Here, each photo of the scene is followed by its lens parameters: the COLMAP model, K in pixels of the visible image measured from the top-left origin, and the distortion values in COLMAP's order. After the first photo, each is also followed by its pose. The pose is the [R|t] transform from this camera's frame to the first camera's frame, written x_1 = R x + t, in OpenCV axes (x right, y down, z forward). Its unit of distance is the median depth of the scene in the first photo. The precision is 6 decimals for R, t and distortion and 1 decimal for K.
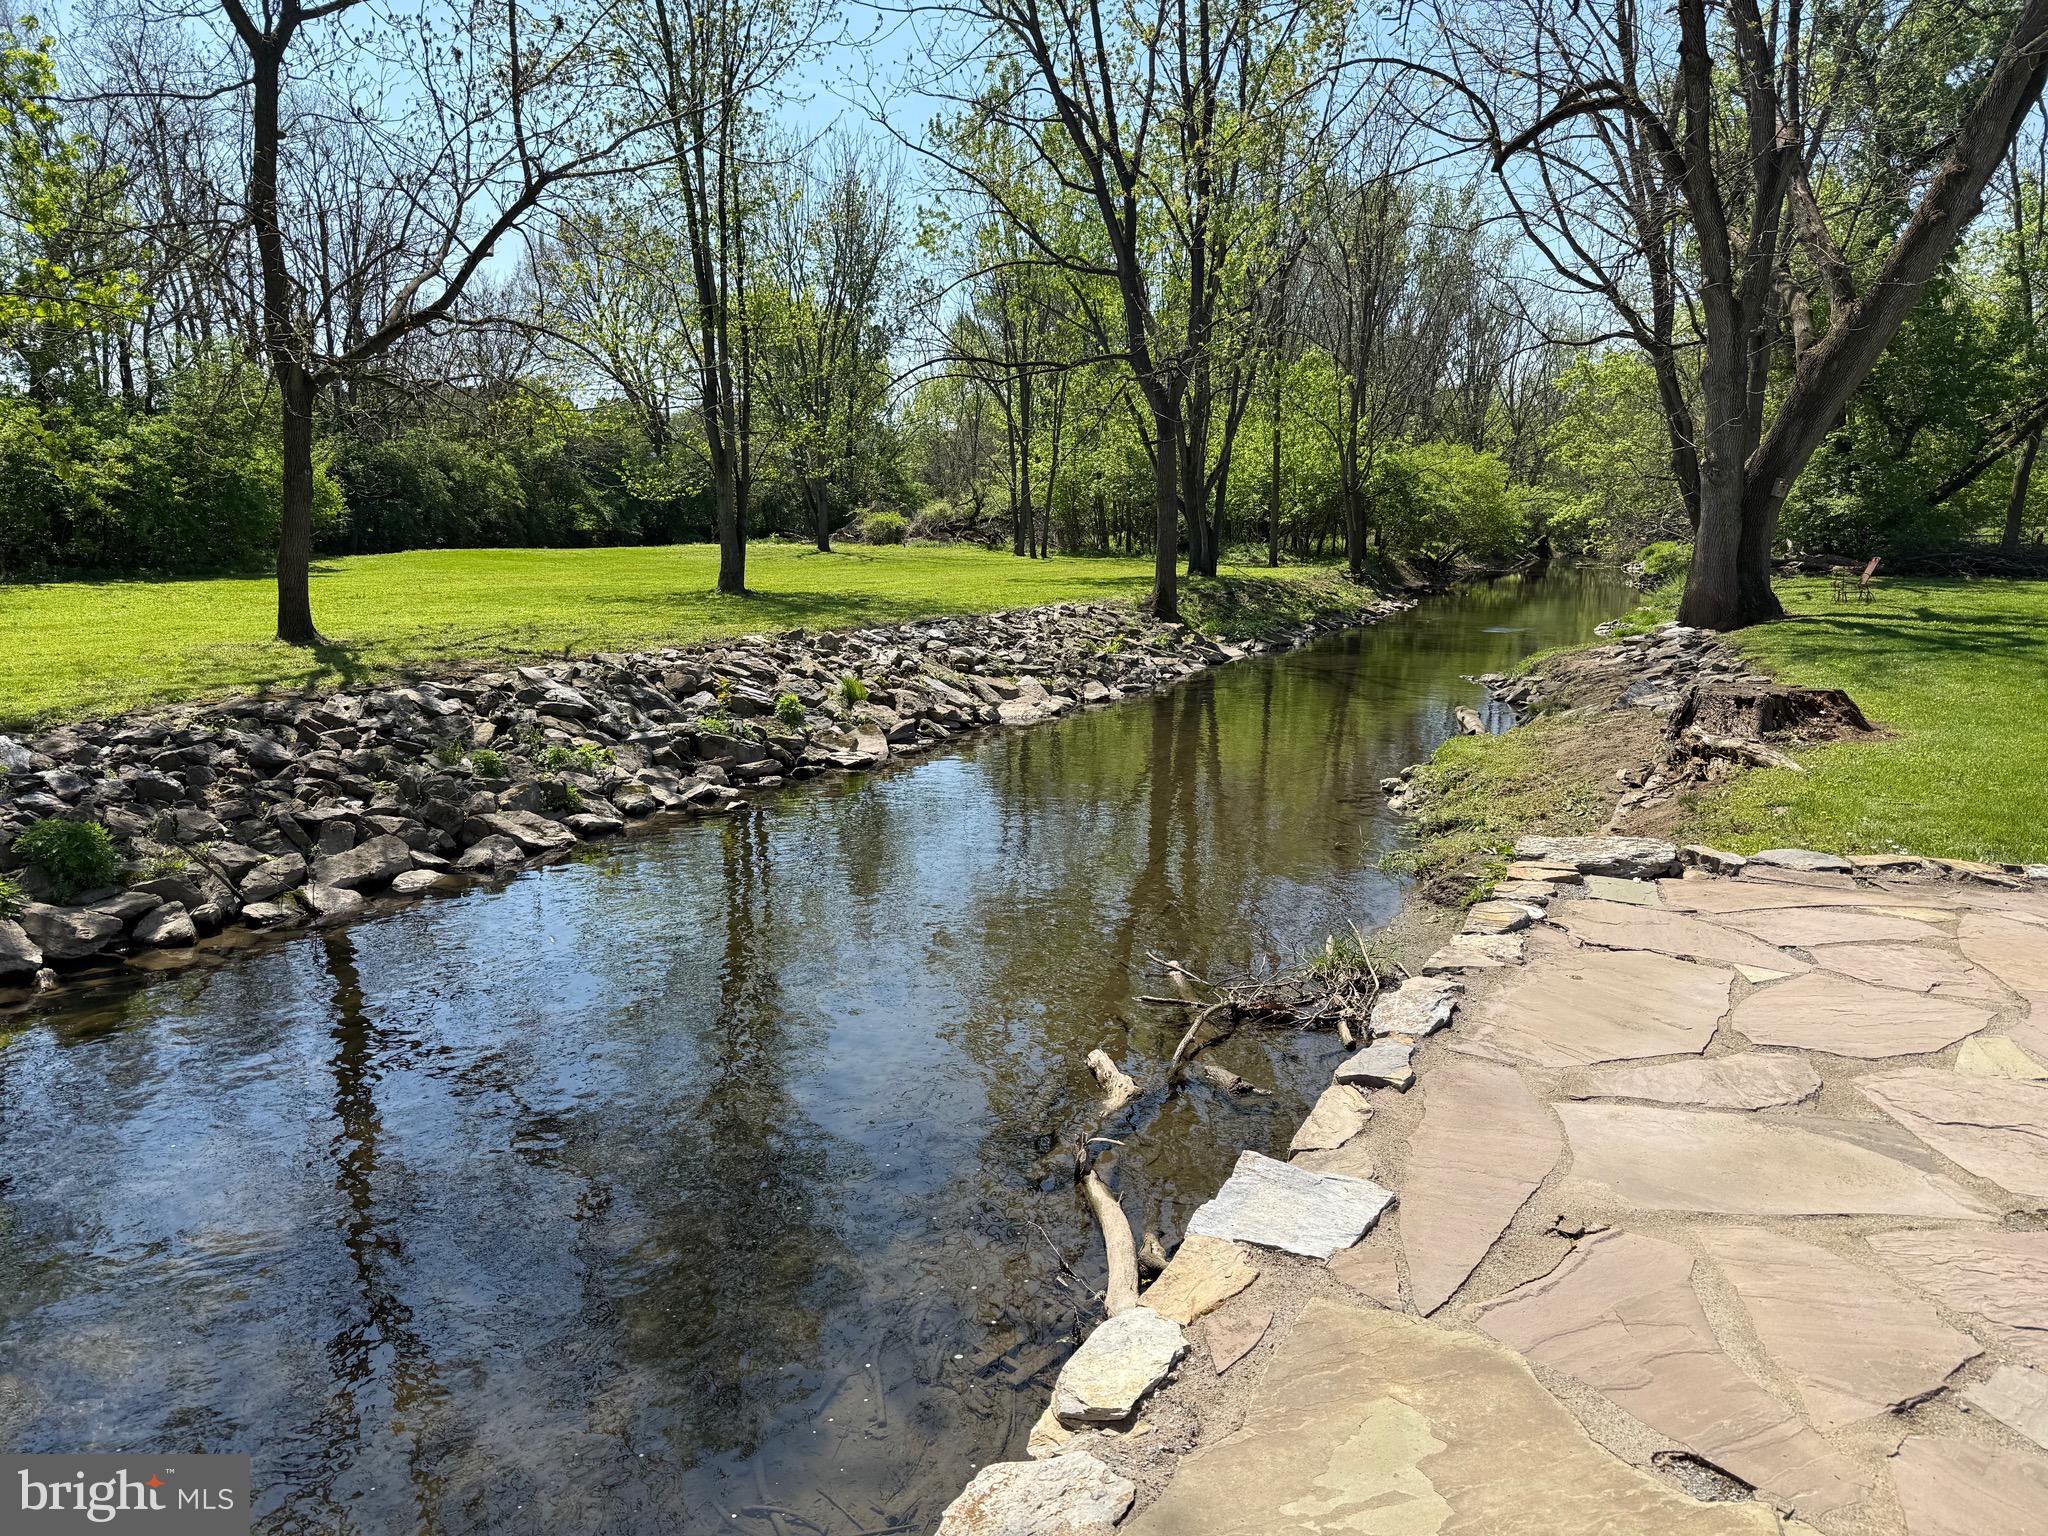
lens RADIAL K [[1416.1, 0, 1043.8], [0, 1416.1, 777.4], [0, 0, 1]] dist [0.138651, -0.228569]
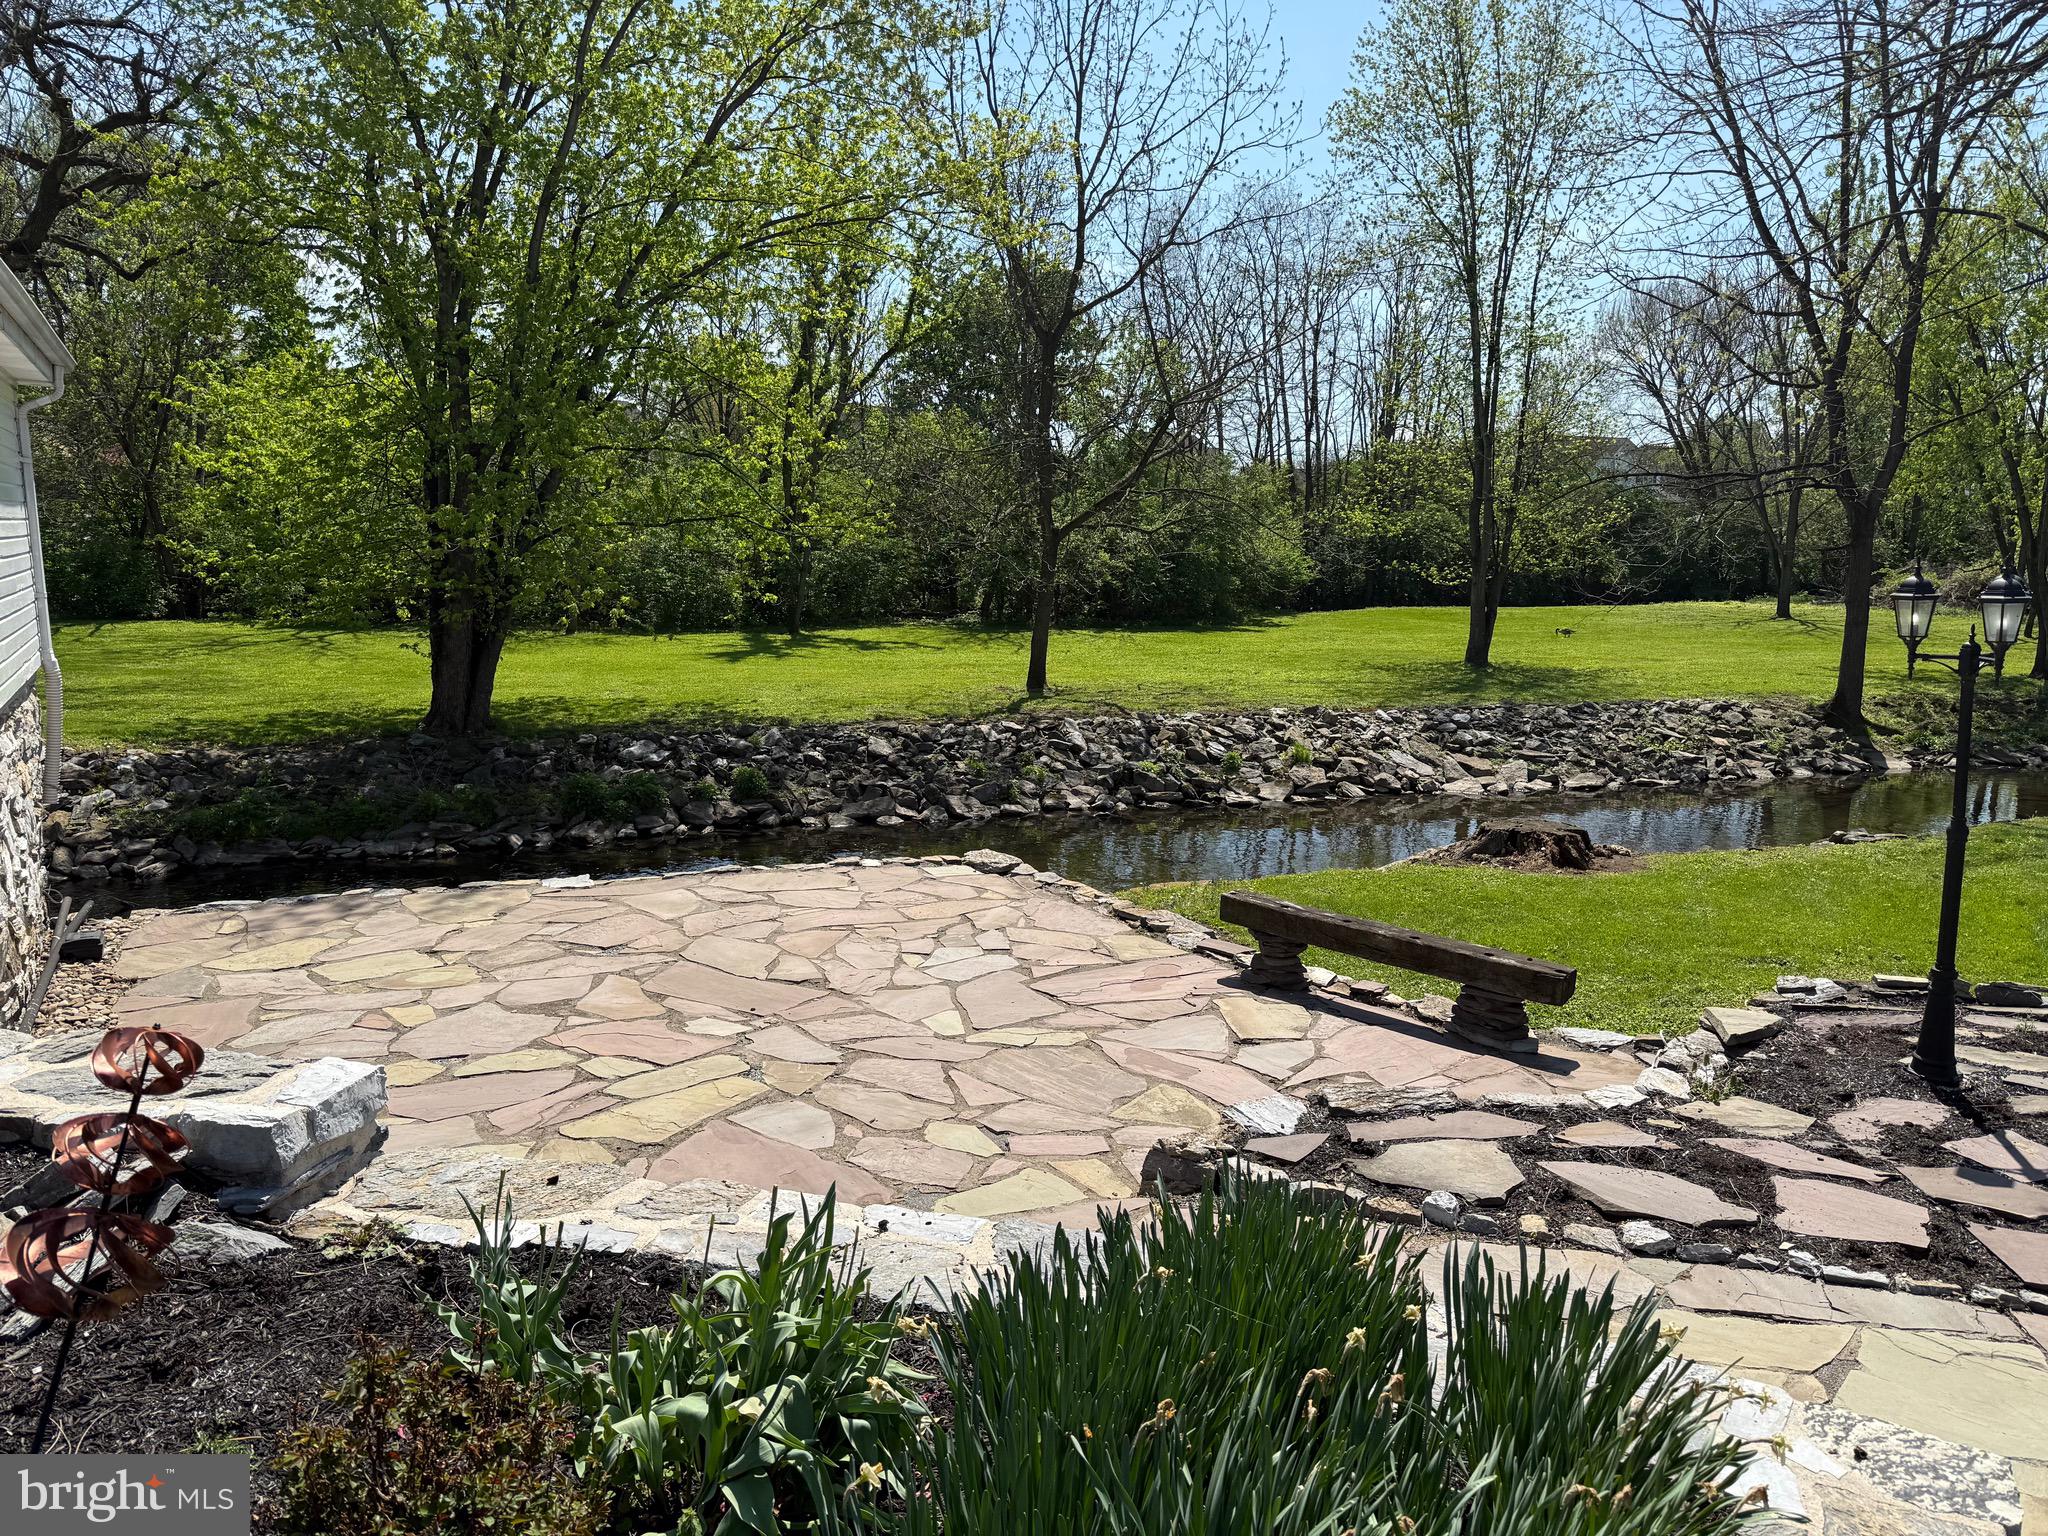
lens RADIAL K [[1415.0, 0, 1018.1], [0, 1415.0, 770.6], [0, 0, 1]] dist [0.170575, -0.331444]
pose [[0.702593, 0.120205, -0.701366, 0.574790], [-0.139321, 0.989791, 0.030072, -0.044320], [0.697820, 0.076586, 0.712167, -0.150887]]
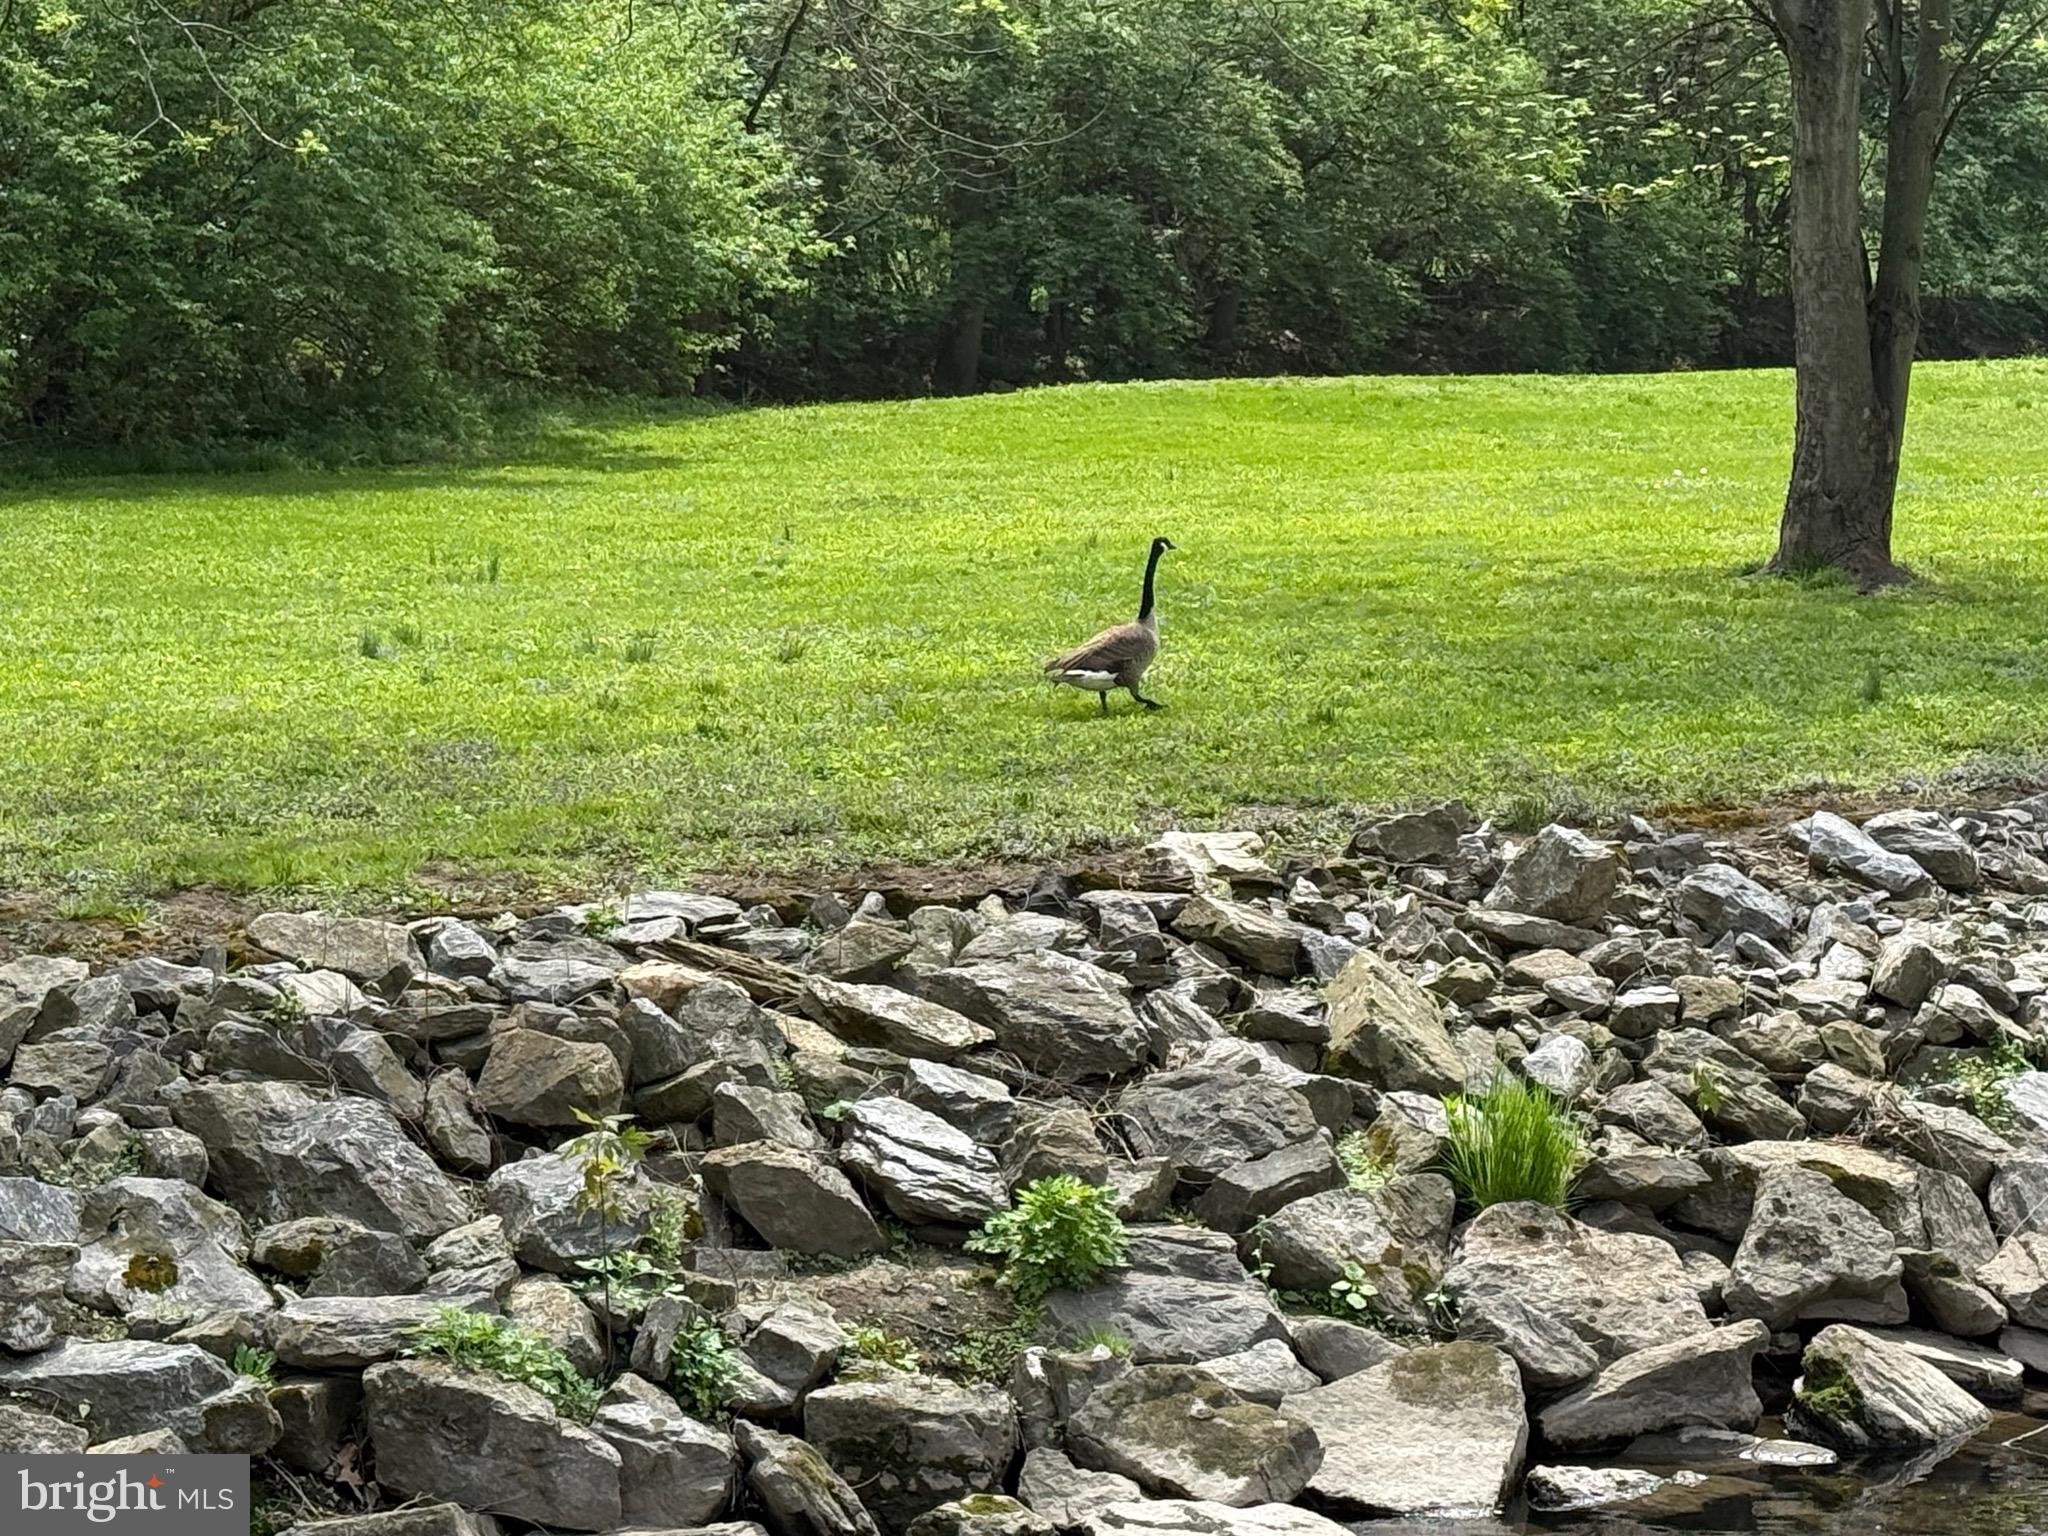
lens RADIAL K [[5497.9, 0, 1024.0], [0, 5497.9, 768.0], [0, 0, 1]] dist [0.212488, 0.183945]
pose [[0.875408, 0.034091, -0.482181, 0.154039], [-0.074251, 0.995155, -0.064446, -0.053629], [0.477647, 0.092219, 0.873698, 0.274443]]
